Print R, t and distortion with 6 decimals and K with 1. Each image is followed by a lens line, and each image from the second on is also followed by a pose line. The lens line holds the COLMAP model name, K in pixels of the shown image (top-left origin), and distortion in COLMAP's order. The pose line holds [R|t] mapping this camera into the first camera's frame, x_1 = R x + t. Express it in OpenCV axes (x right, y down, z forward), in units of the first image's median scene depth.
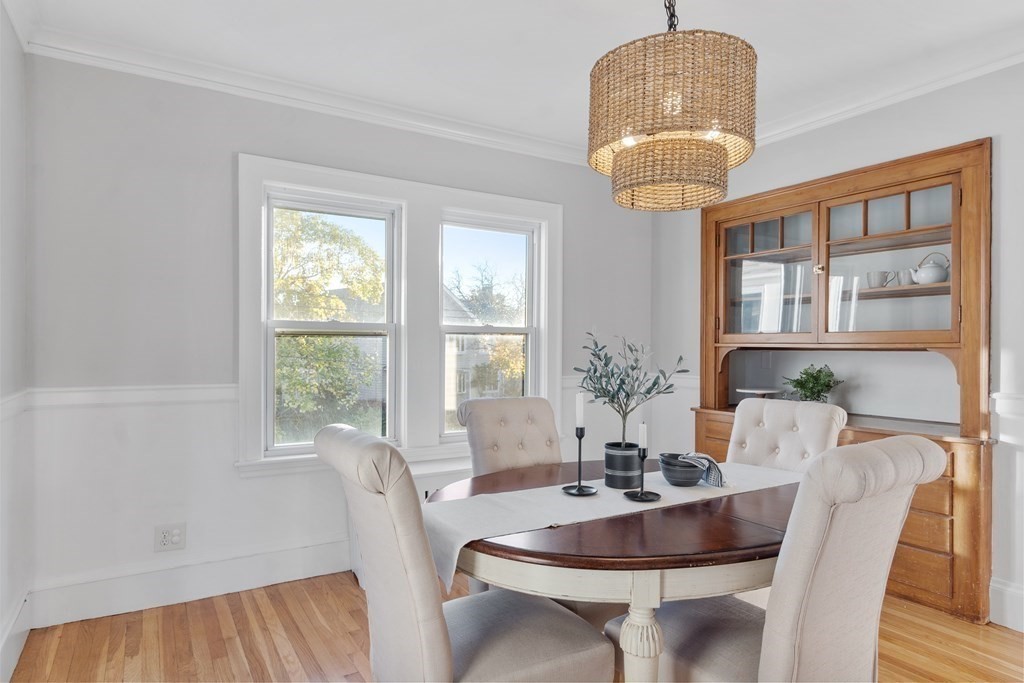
lens RADIAL K [[604.3, 0, 509.4], [0, 604.3, 352.9], [0, 0, 1]] dist [0.004810, 0.000895]
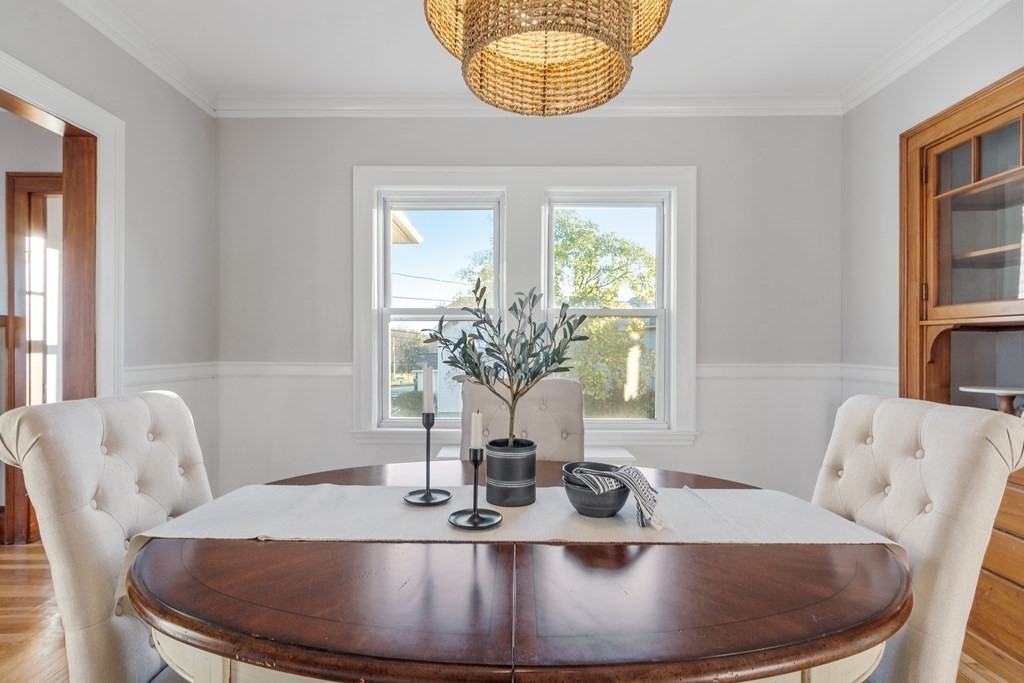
lens RADIAL K [[513.4, 0, 502.8], [0, 513.4, 350.3], [0, 0, 1]] dist [0.002101, 0.000462]
pose [[0.848557, 0.001829, -0.529101, 0.253583], [-0.002863, 0.999995, -0.001135, 0.021719], [0.529096, 0.002478, 0.848558, 0.239949]]
